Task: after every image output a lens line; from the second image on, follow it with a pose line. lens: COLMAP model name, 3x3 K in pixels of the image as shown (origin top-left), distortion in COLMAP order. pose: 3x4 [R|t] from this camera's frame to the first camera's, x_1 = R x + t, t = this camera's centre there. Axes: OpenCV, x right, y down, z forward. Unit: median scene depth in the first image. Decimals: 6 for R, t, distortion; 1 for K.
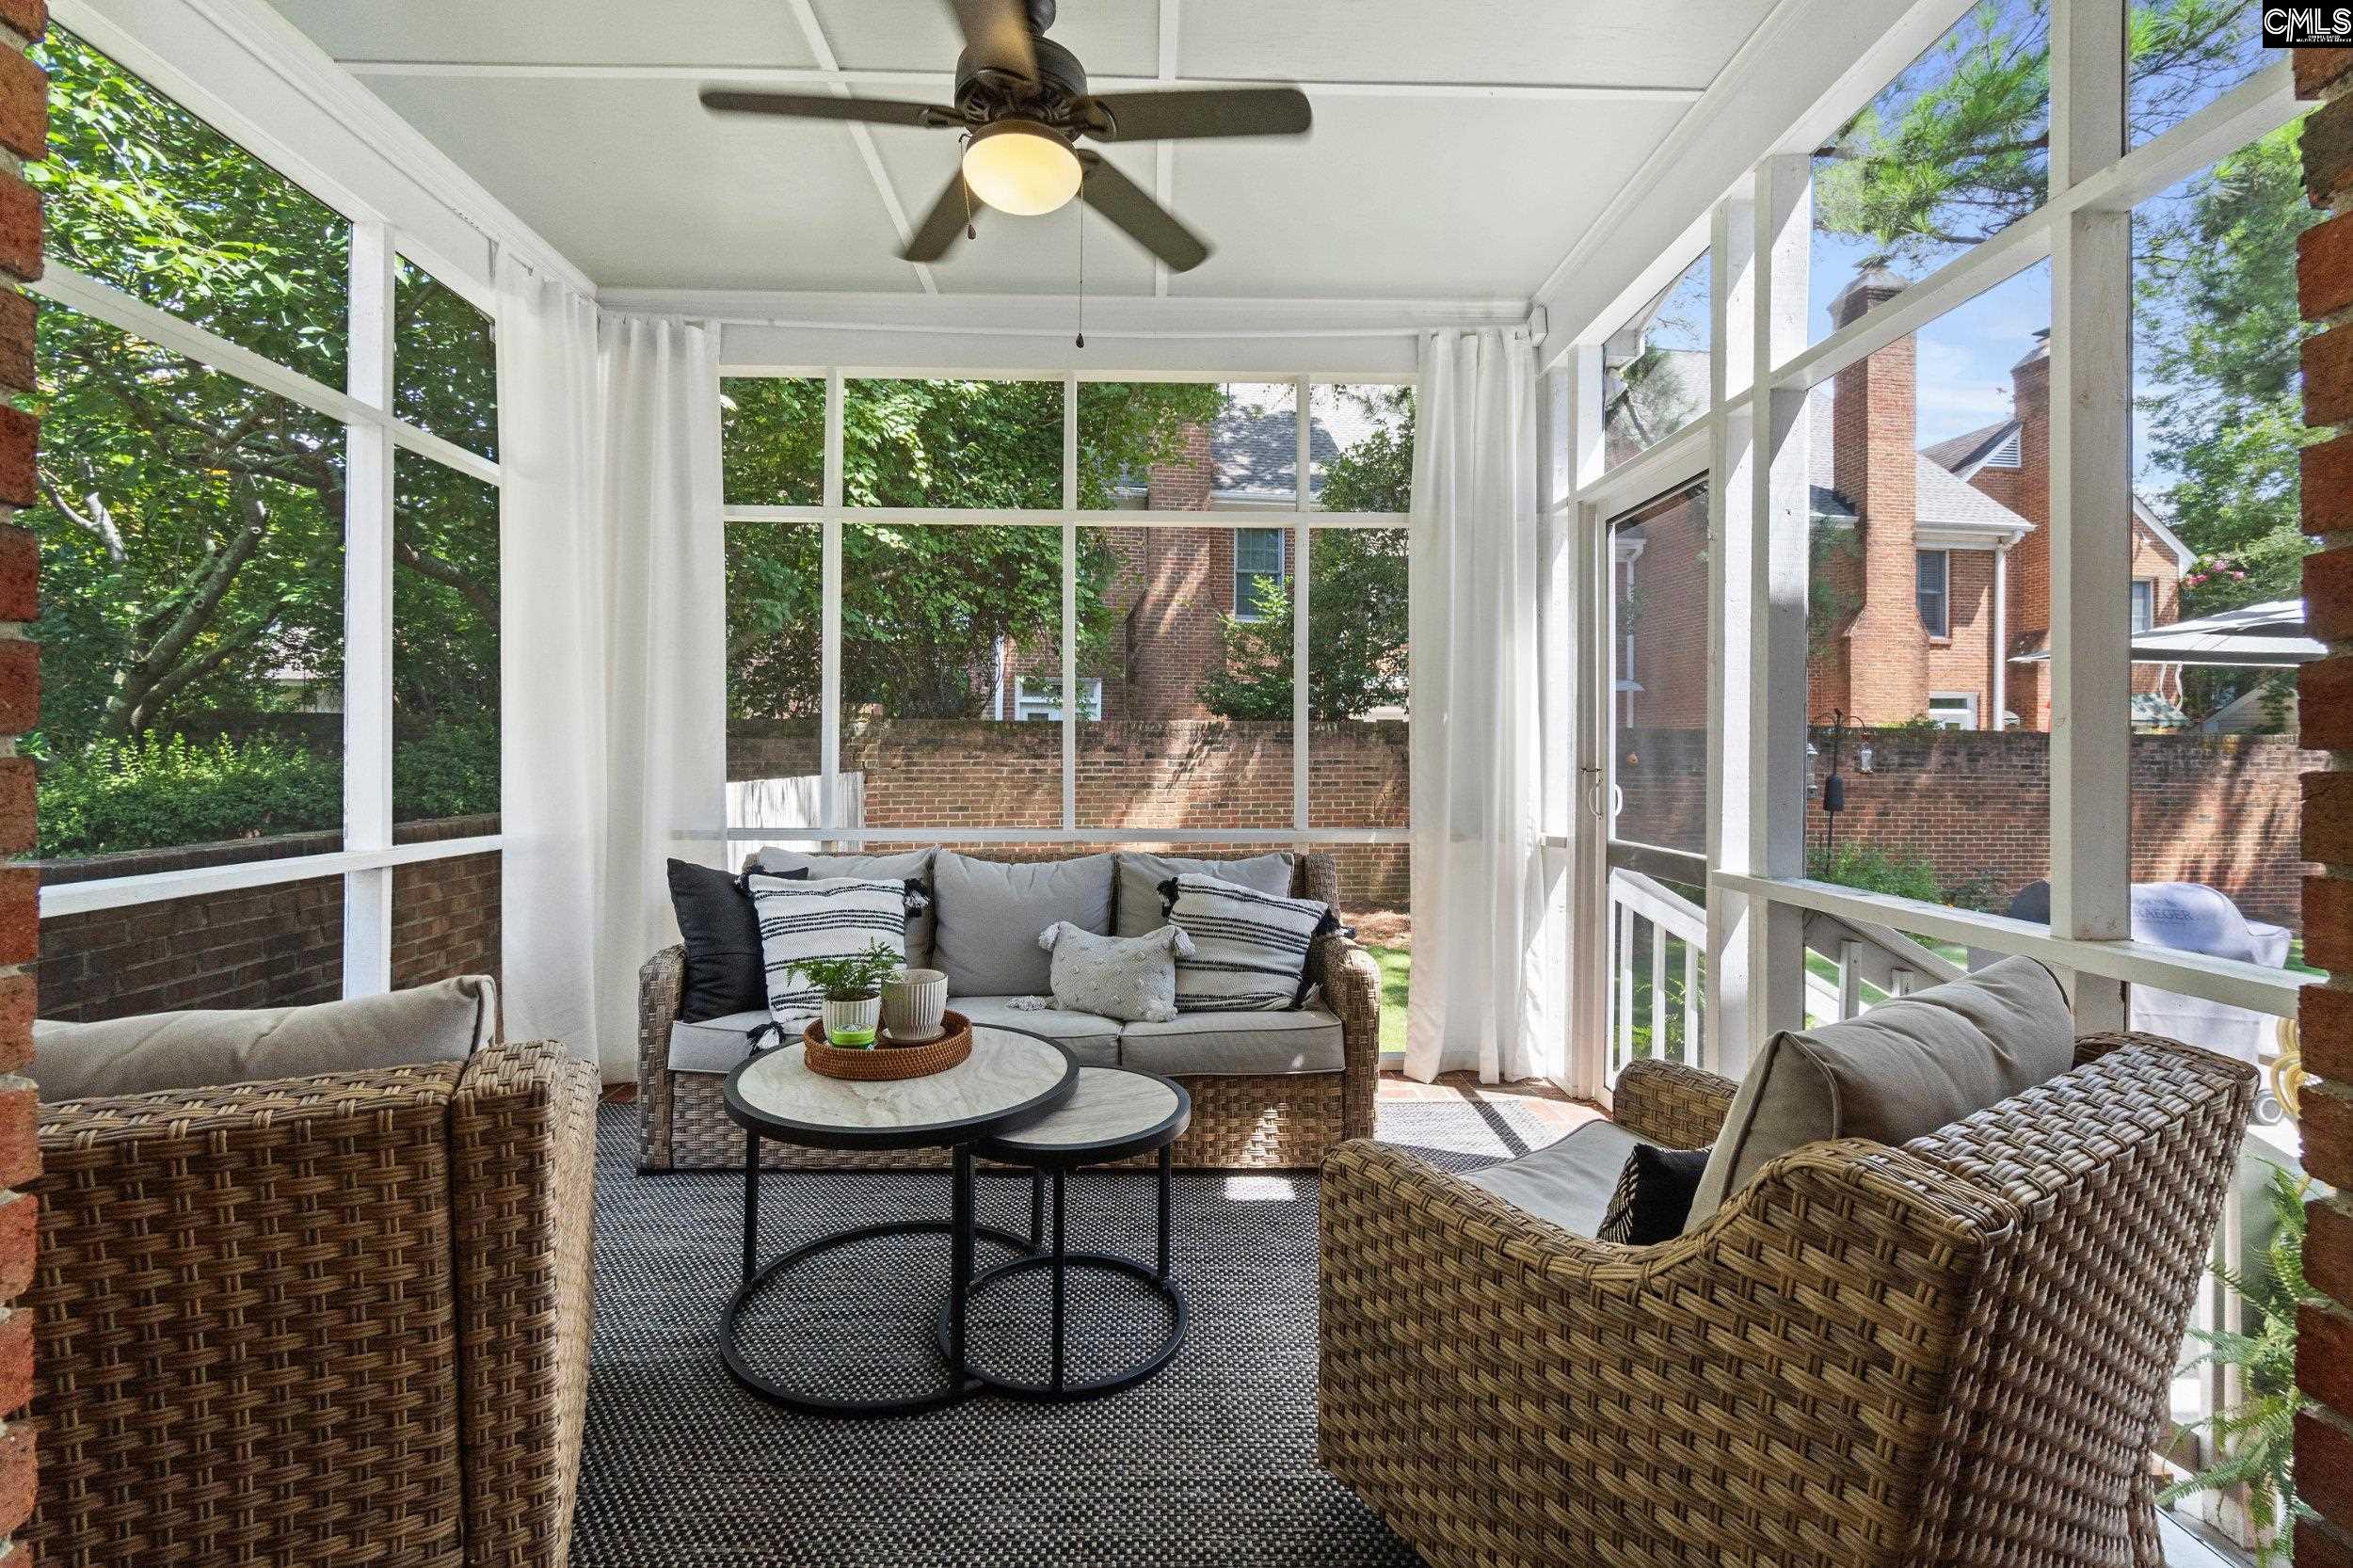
lens RADIAL K [[1031.5, 0, 1178.3], [0, 1031.5, 766.9], [0, 0, 1]] dist [0.000582, 0.000025]
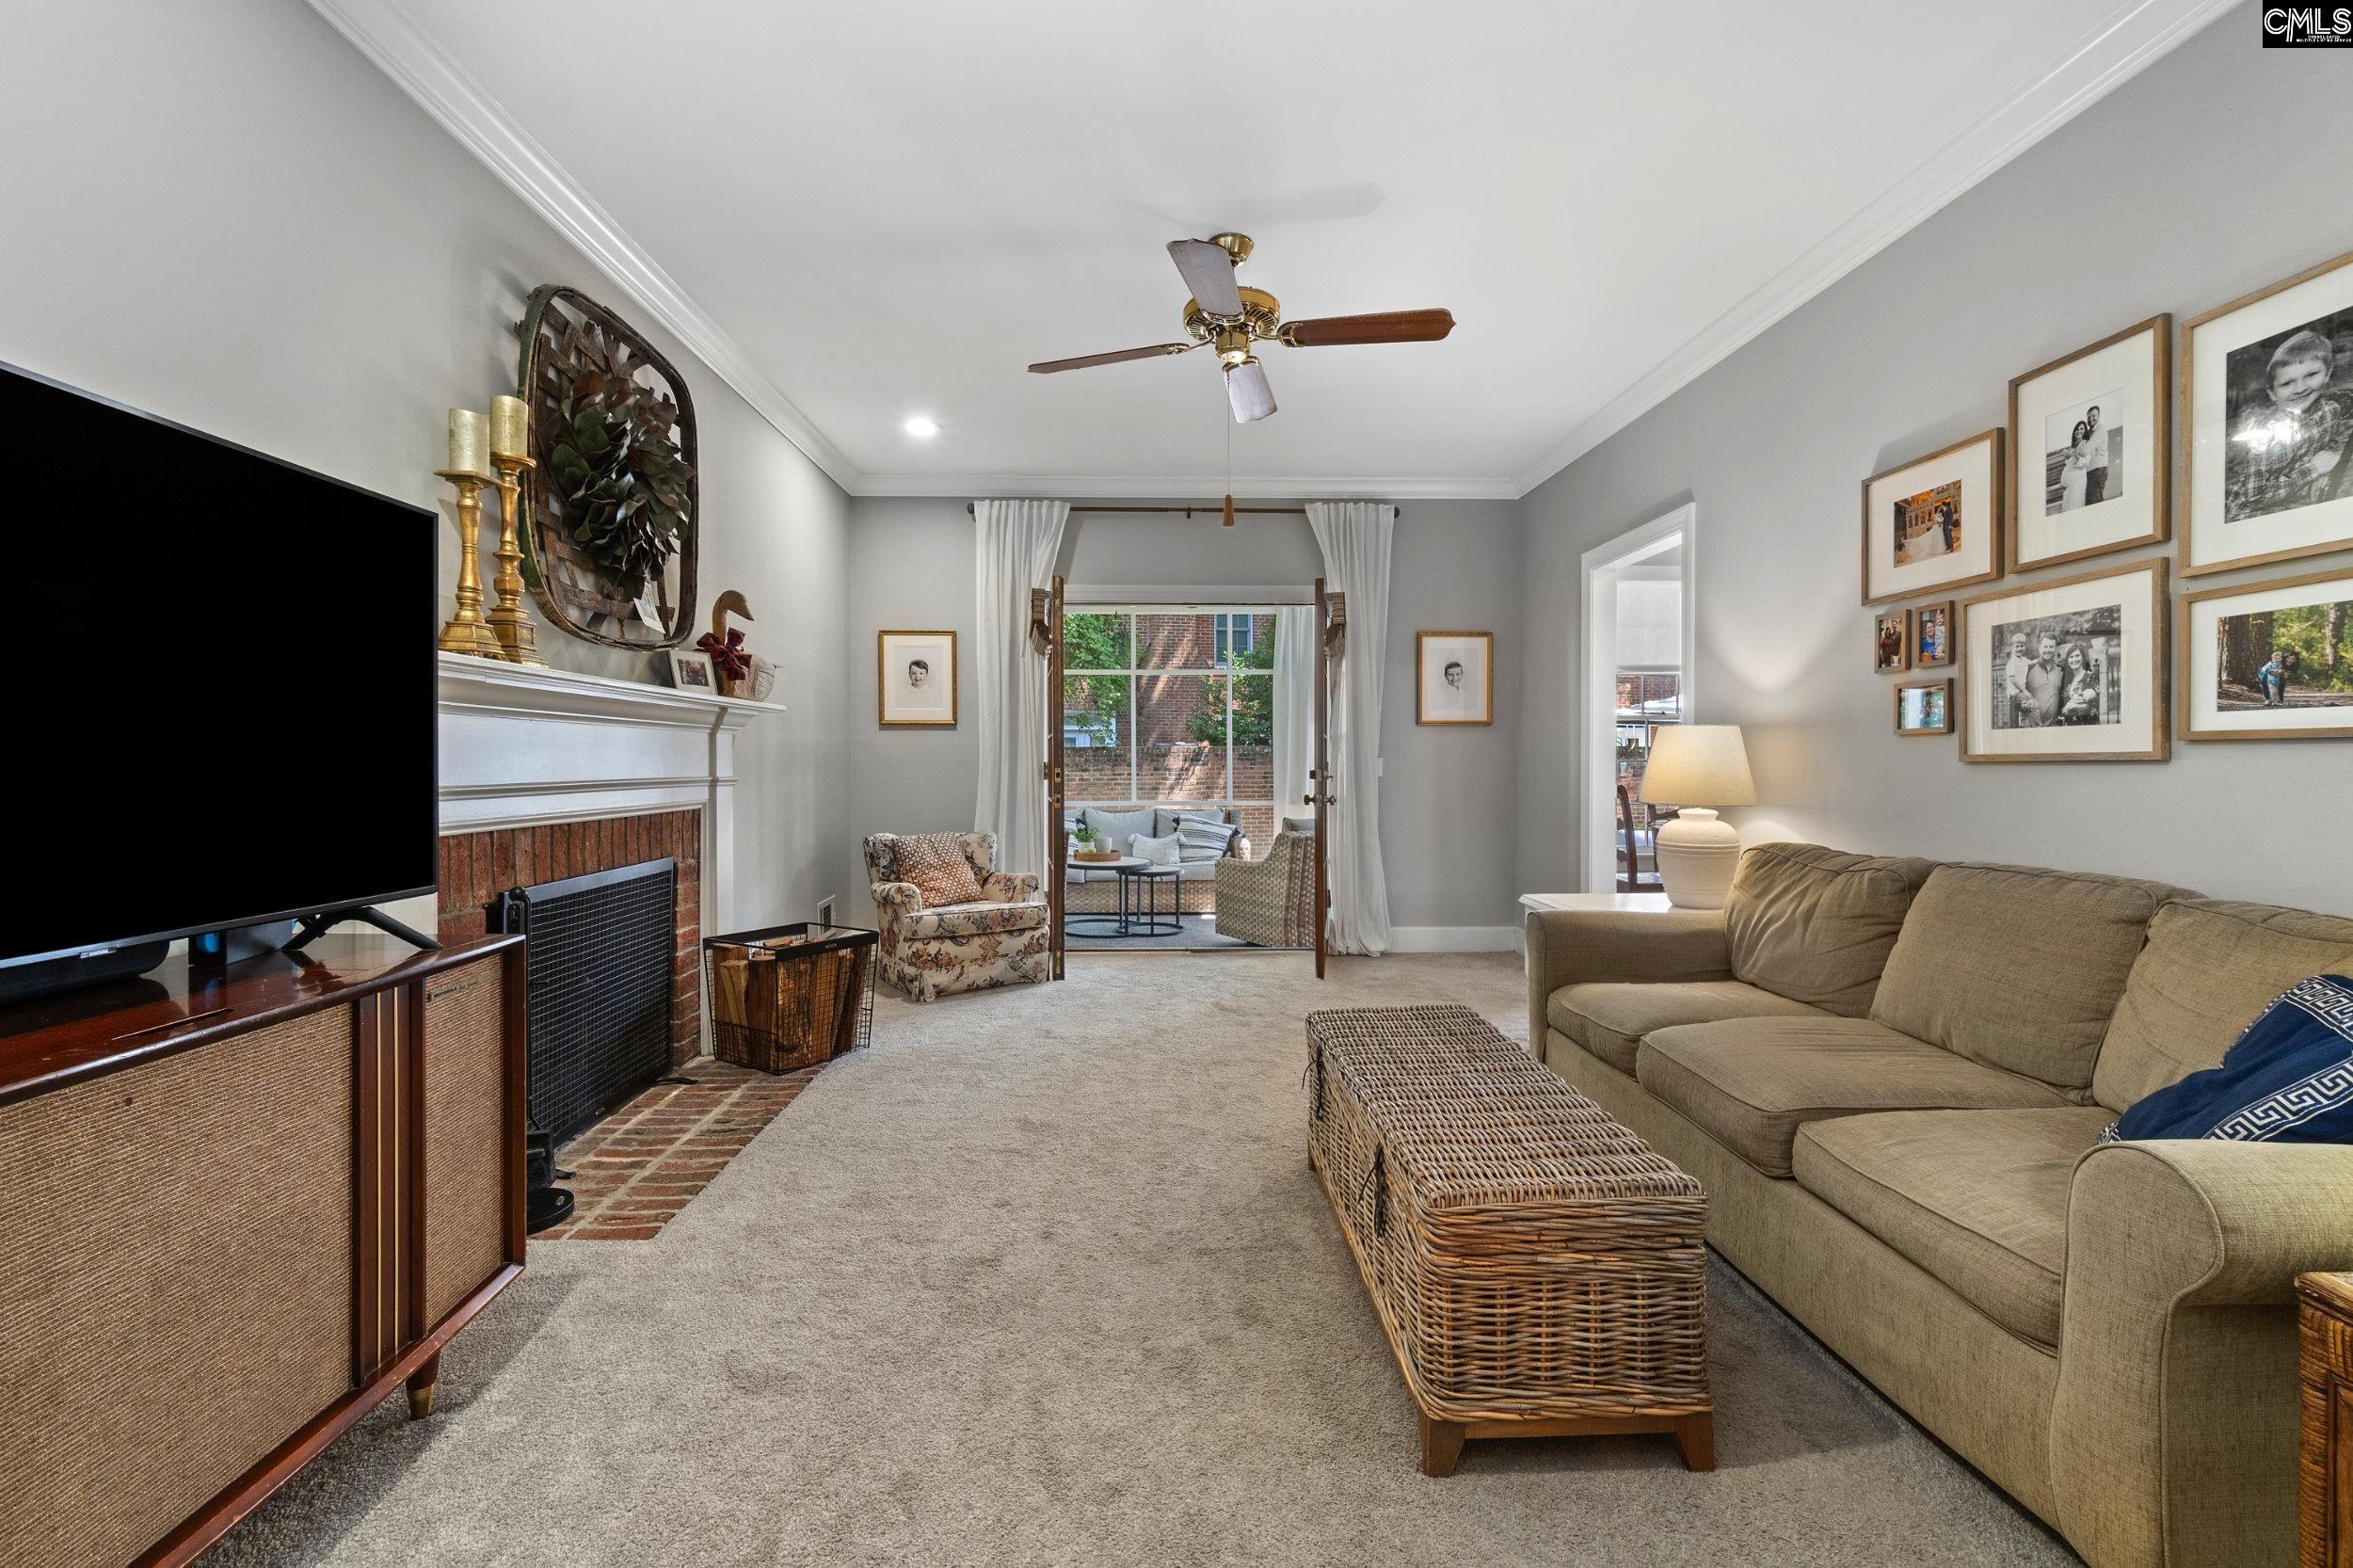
lens RADIAL K [[1031.5, 0, 1176.5], [0, 1031.5, 776.7], [0, 0, 1]] dist [0.000582, 0.000025]
pose [[0.999922, -0.010786, 0.006361, -0.023958], [0.010800, 0.999939, -0.002206, 0.011856], [-0.006337, 0.002275, 0.999977, -1.619867]]
